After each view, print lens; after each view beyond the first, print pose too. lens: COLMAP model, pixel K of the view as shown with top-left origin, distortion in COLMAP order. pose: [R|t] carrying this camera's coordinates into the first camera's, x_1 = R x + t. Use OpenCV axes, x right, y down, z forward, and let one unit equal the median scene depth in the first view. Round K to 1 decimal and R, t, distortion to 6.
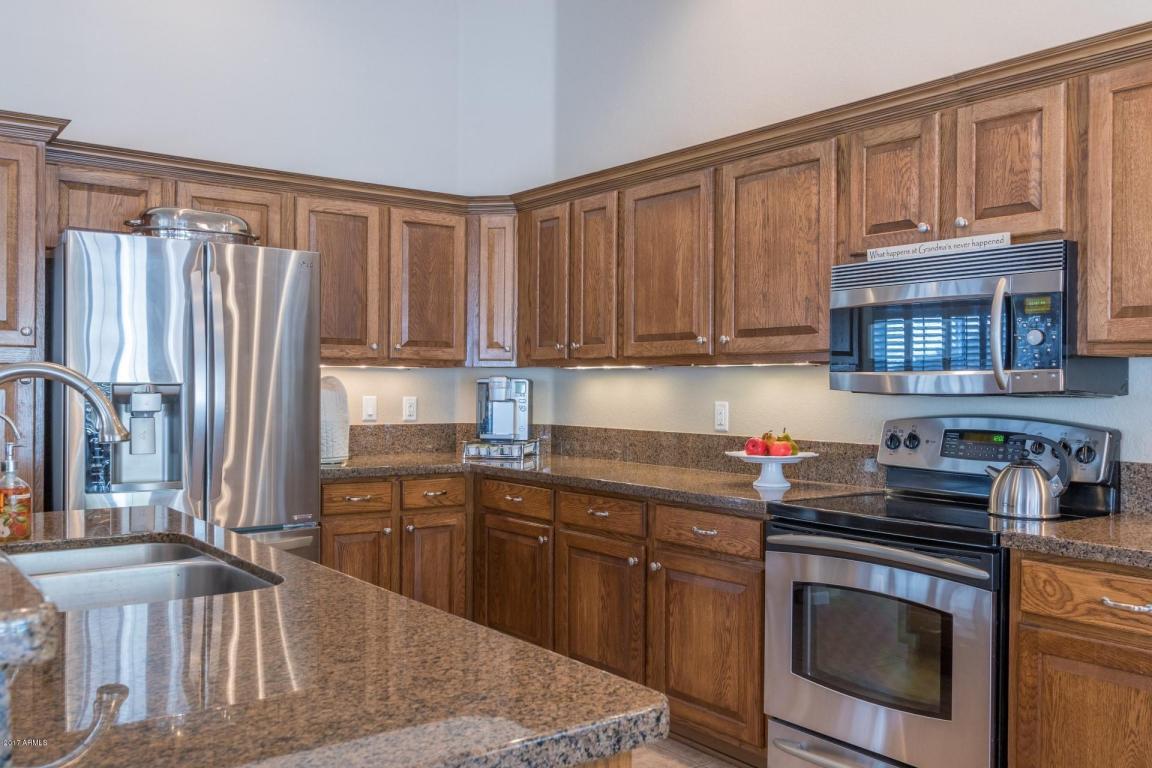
lens RADIAL K [[1003.3, 0, 570.8], [0, 1003.3, 388.3], [0, 0, 1]] dist [-0.003990, 0.003723]
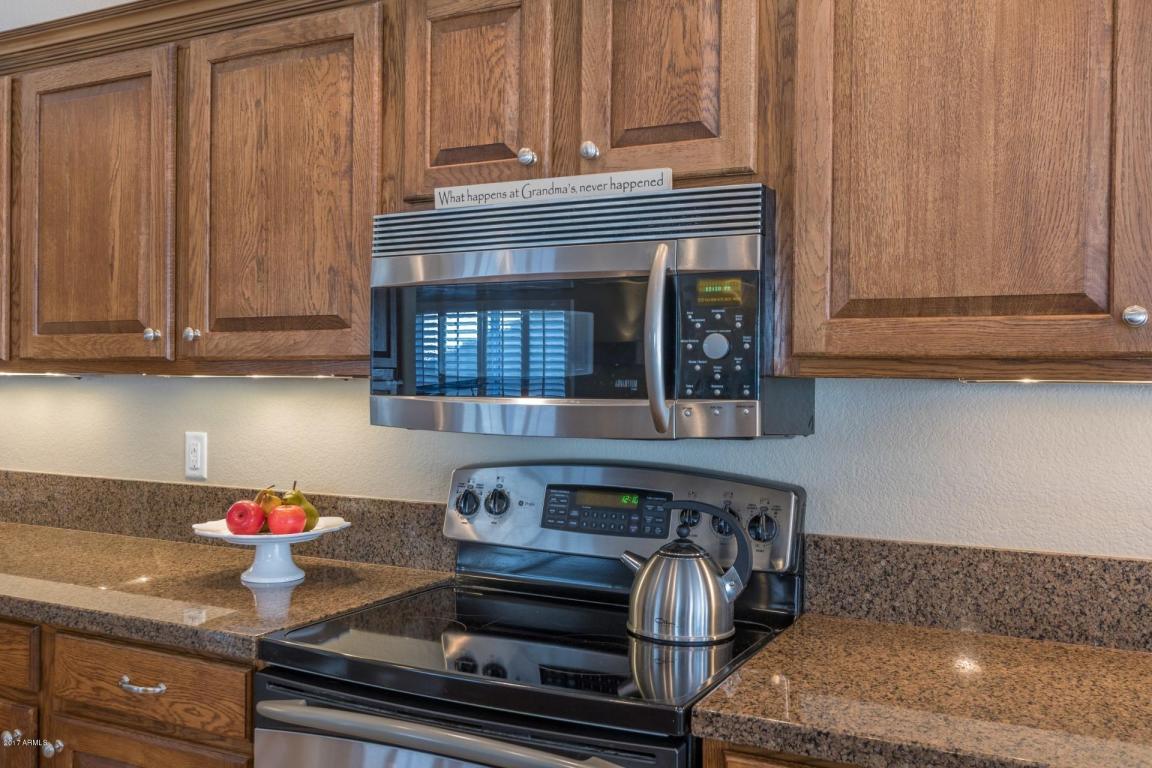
lens RADIAL K [[1003.3, 0, 576.7], [0, 1003.3, 388.9], [0, 0, 1]] dist [-0.003990, 0.003723]
pose [[0.891256, -0.000732, 0.453499, 0.092246], [-0.002899, 0.999969, 0.007312, -0.022746], [-0.453490, -0.007831, 0.891227, 0.391118]]
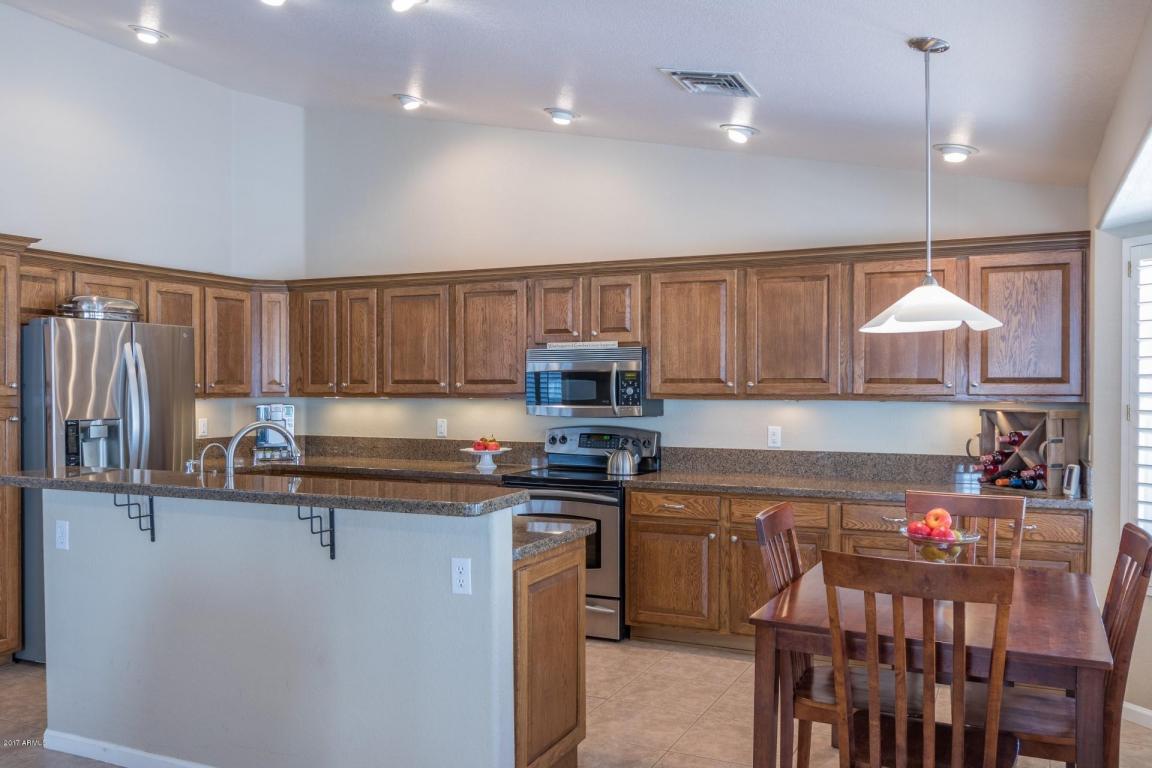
lens RADIAL K [[944.1, 0, 575.5], [0, 944.1, 390.5], [0, 0, 1]] dist [-0.006372, 0.022286]
pose [[0.881126, -0.010694, 0.472761, -0.470781], [0.008040, 0.999939, 0.007635, -0.053097], [-0.472813, -0.002927, 0.881158, -0.578836]]
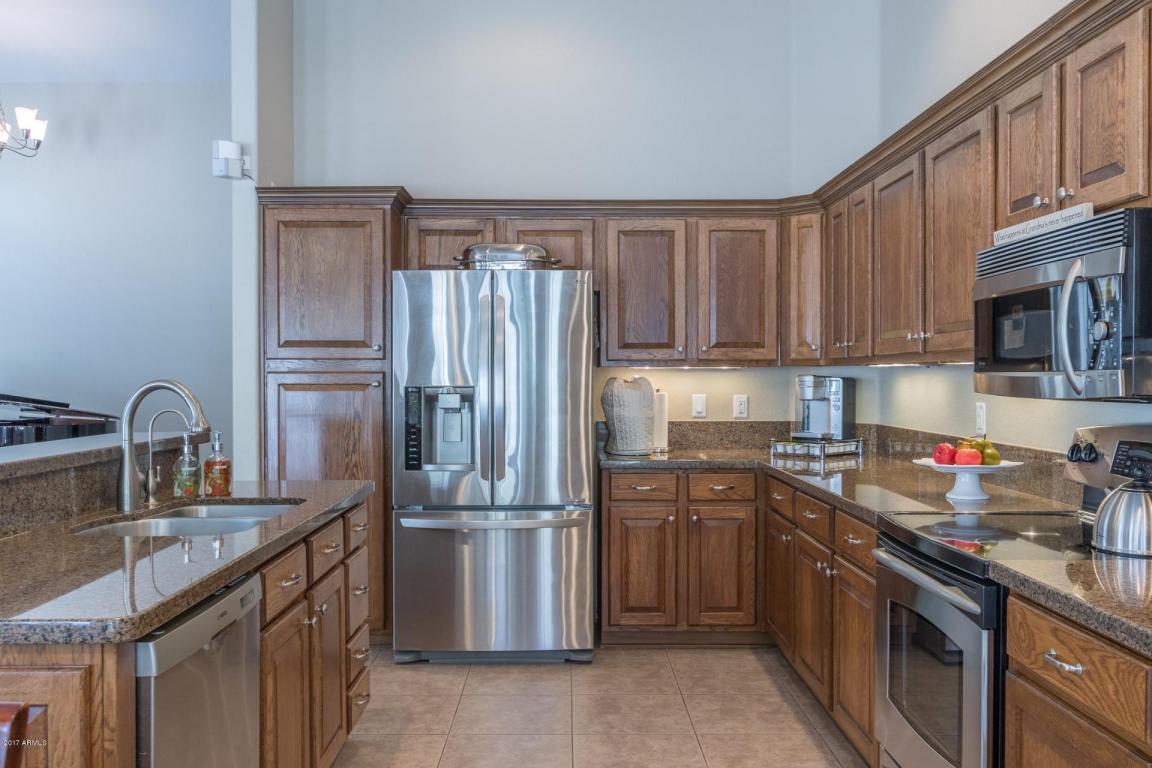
lens RADIAL K [[1003.3, 0, 564.2], [0, 1003.3, 390.3], [0, 0, 1]] dist [-0.003990, 0.003723]
pose [[0.803340, -0.000139, -0.595521, 0.461005], [0.005978, 0.999951, 0.007831, -0.008811], [0.595491, -0.009851, 0.803302, 0.066279]]
